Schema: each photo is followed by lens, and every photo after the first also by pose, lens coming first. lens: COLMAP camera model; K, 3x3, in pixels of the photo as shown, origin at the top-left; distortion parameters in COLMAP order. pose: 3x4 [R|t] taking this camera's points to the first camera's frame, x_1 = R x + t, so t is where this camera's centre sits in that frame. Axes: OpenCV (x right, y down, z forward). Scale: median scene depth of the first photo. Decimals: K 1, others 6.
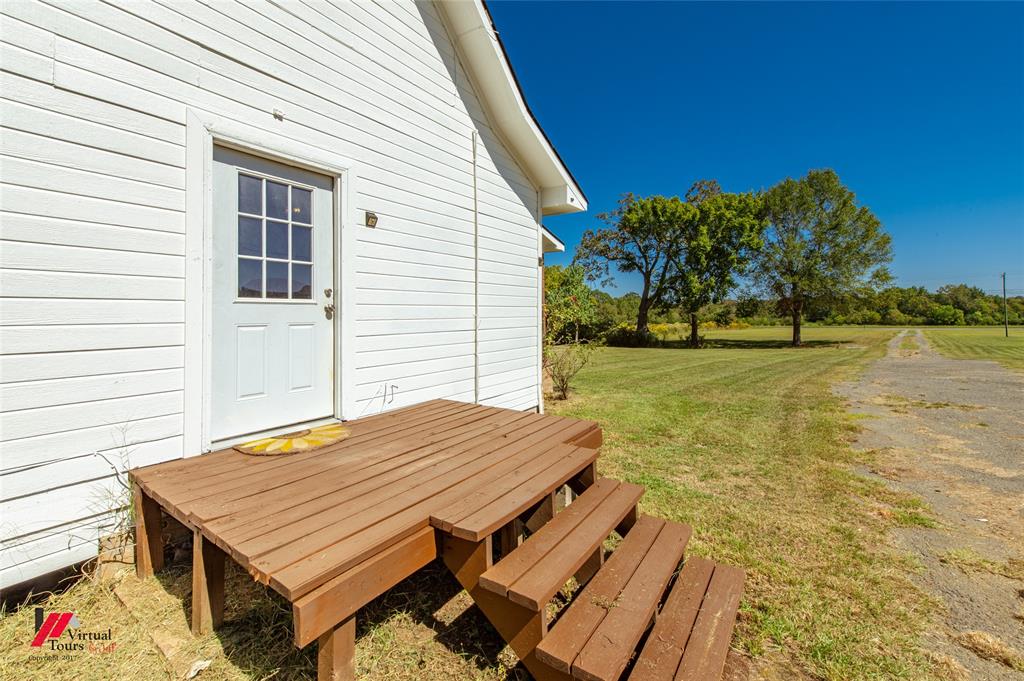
lens RADIAL K [[412.2, 0, 515.7], [0, 412.2, 294.9], [0, 0, 1]] dist [0.000889, 0.000242]
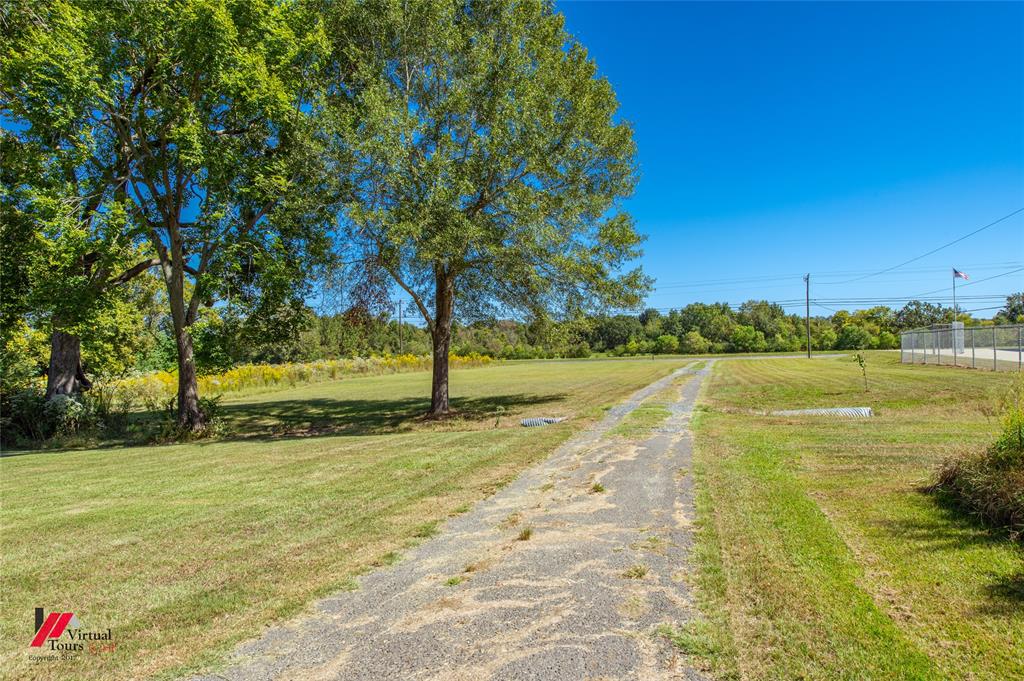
lens RADIAL K [[668.8, 0, 512.0], [0, 668.8, 340.5], [0, 0, 1]] dist [0.003371, -0.003078]
pose [[0.893736, -0.011907, 0.448435, 0.428307], [-0.005545, 0.999278, 0.037583, 0.029082], [-0.448558, -0.036075, 0.893025, 0.391799]]
